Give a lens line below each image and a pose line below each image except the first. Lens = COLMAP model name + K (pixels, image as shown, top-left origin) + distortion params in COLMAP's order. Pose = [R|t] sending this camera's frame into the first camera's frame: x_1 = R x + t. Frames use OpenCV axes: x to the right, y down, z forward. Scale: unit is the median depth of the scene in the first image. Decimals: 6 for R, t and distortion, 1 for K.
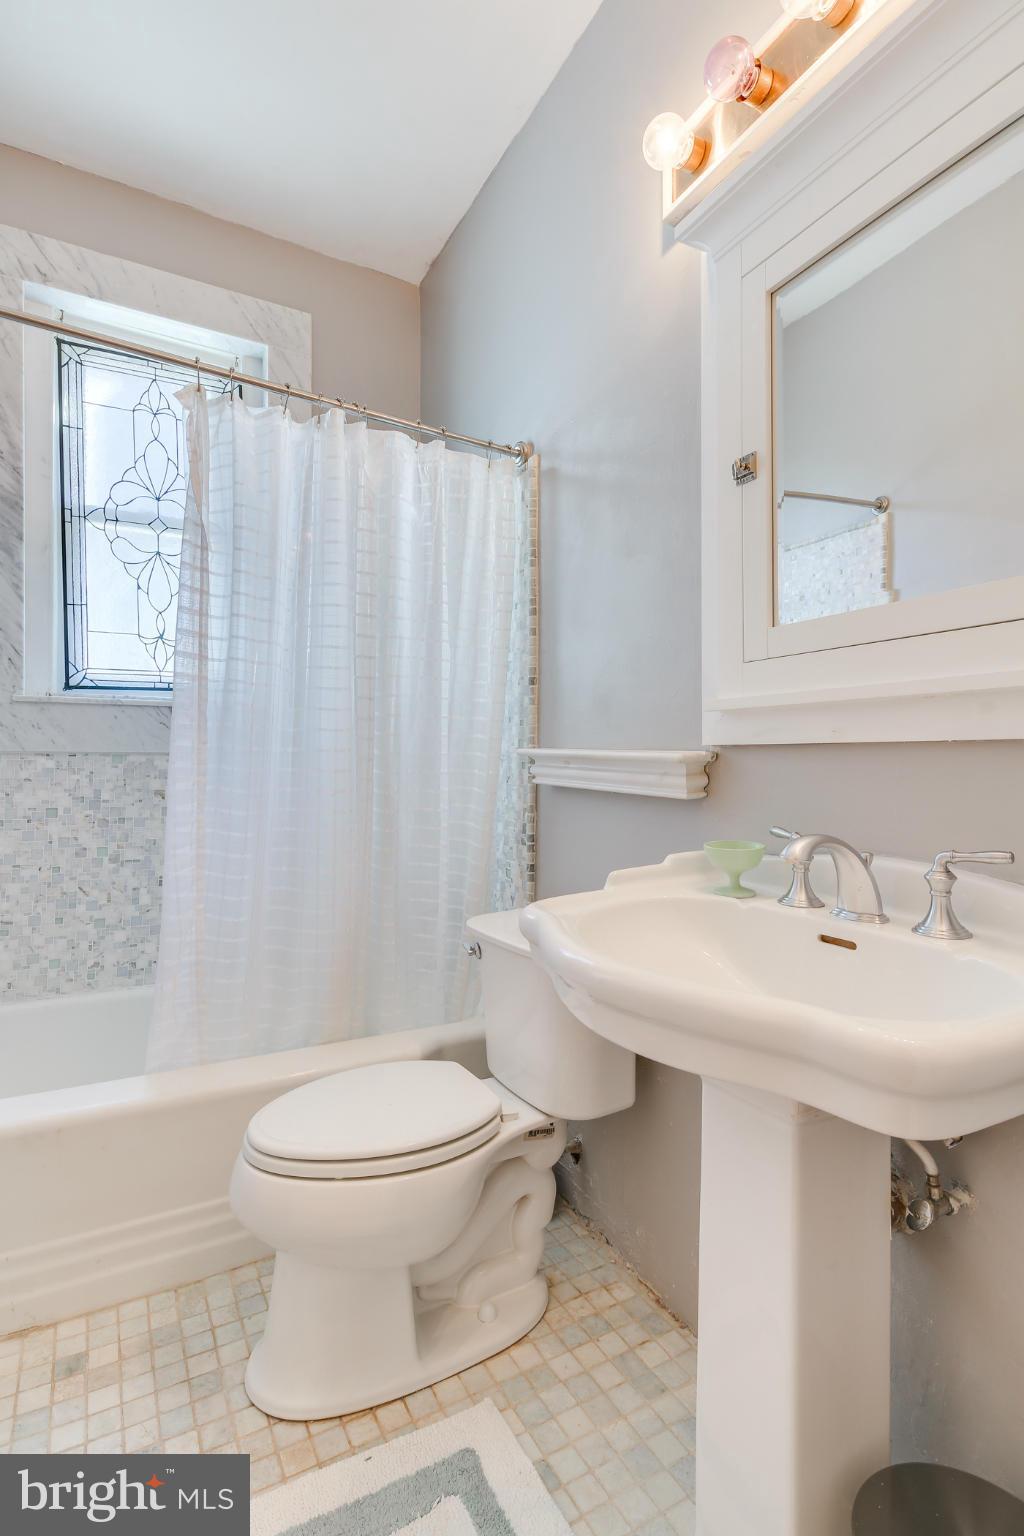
lens RADIAL K [[754.8, 0, 504.2], [0, 754.8, 746.8], [0, 0, 1]] dist [0.000944, 0.000384]
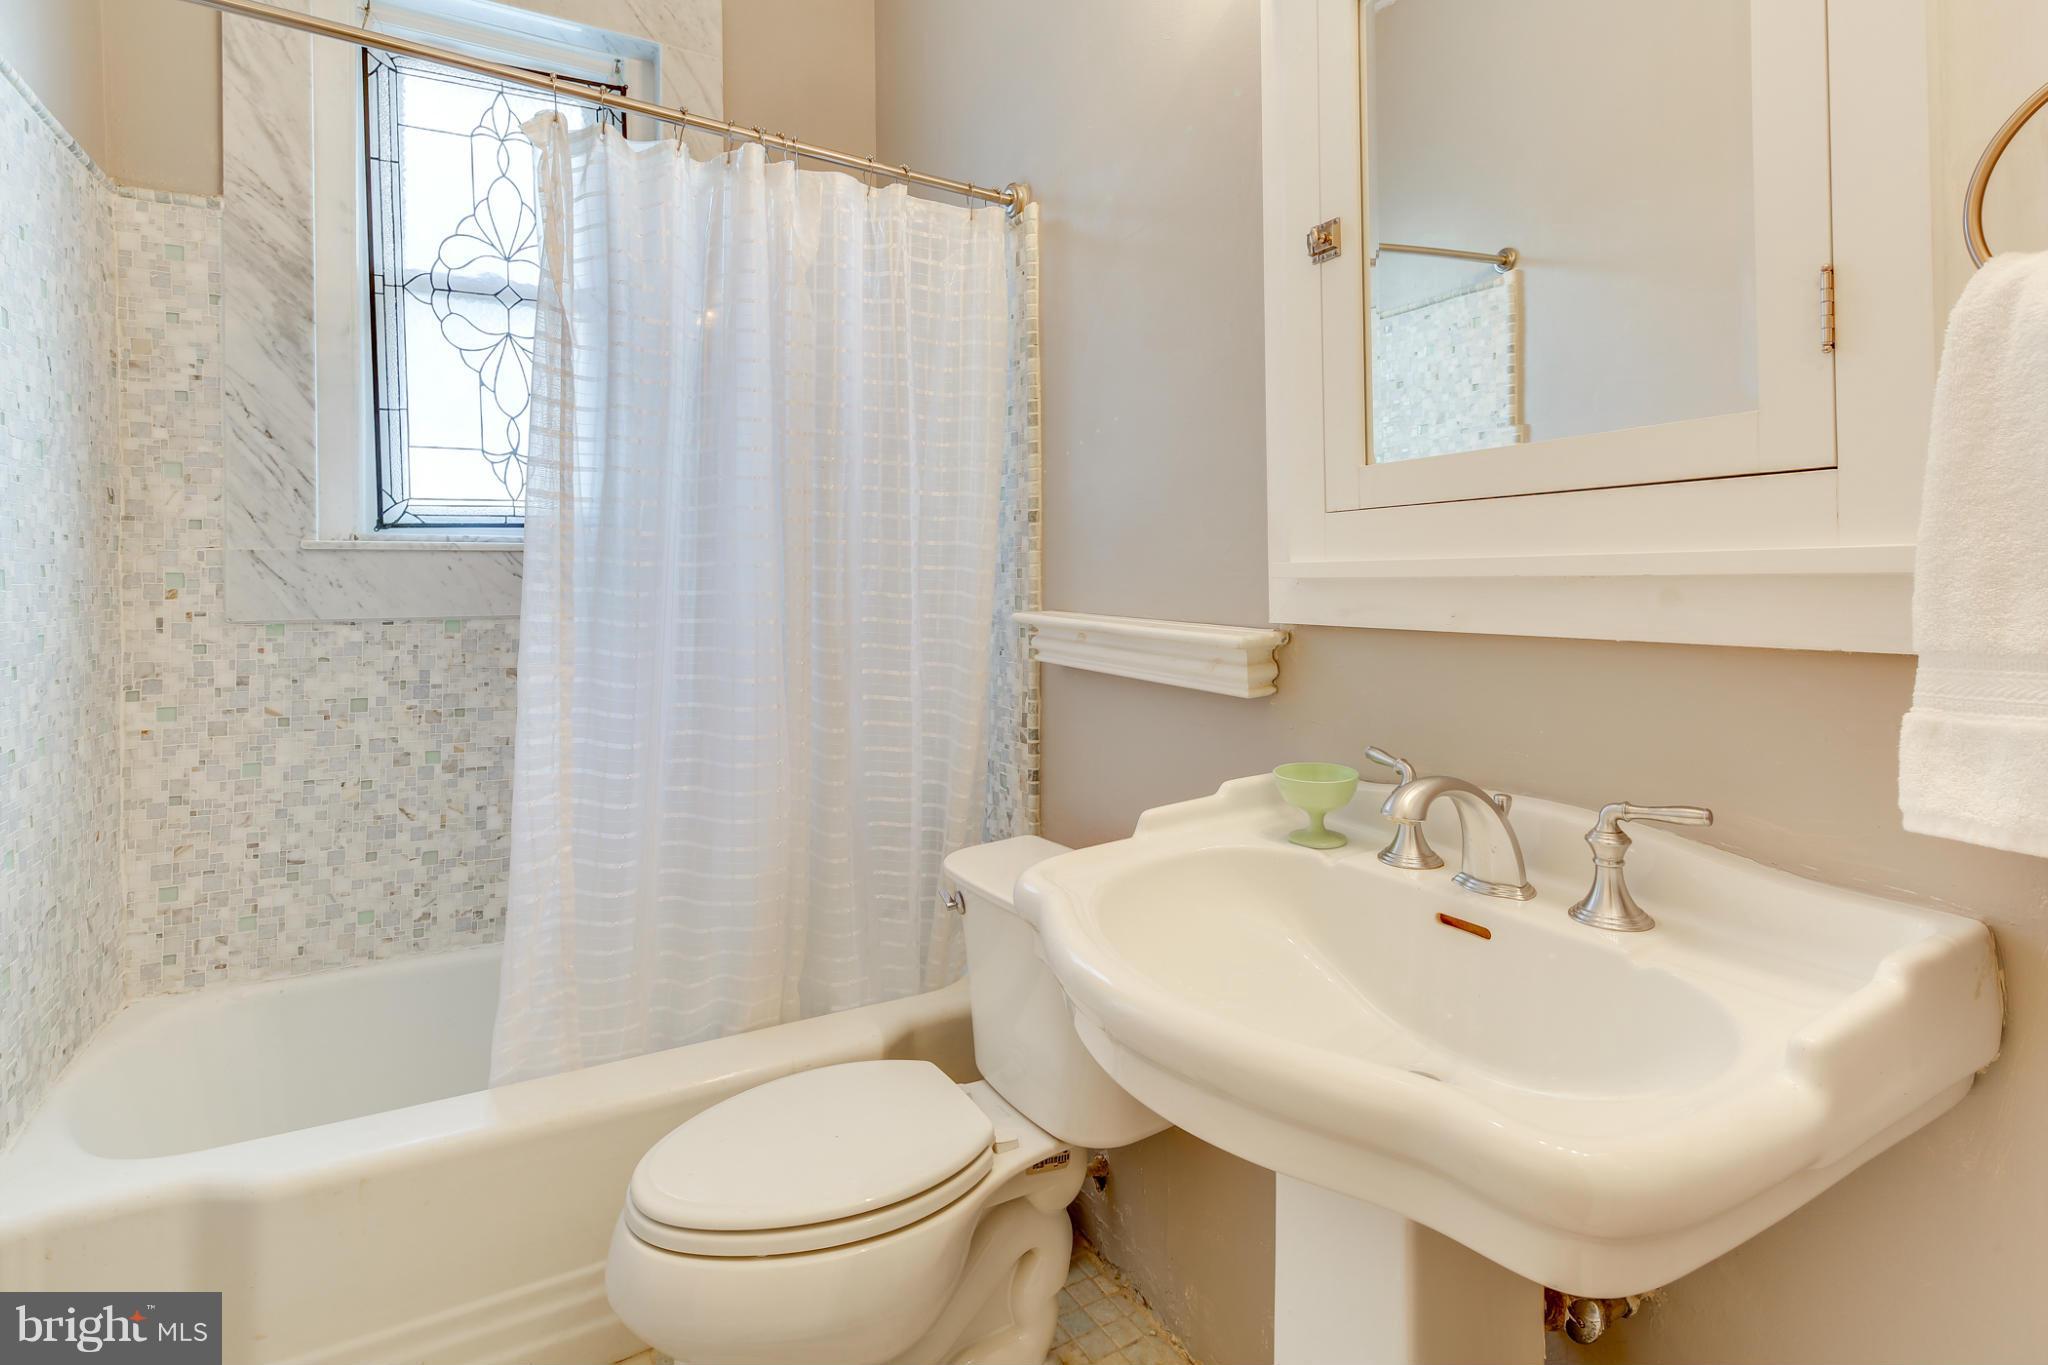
lens RADIAL K [[985.4, 0, 1033.1], [0, 985.4, 513.6], [0, 0, 1]] dist [0.002119, -0.001105]
pose [[0.999628, -0.011082, 0.024907, 0.014074], [0.011090, 0.999938, -0.000177, -0.091476], [-0.024903, 0.000454, 0.999690, 0.061215]]
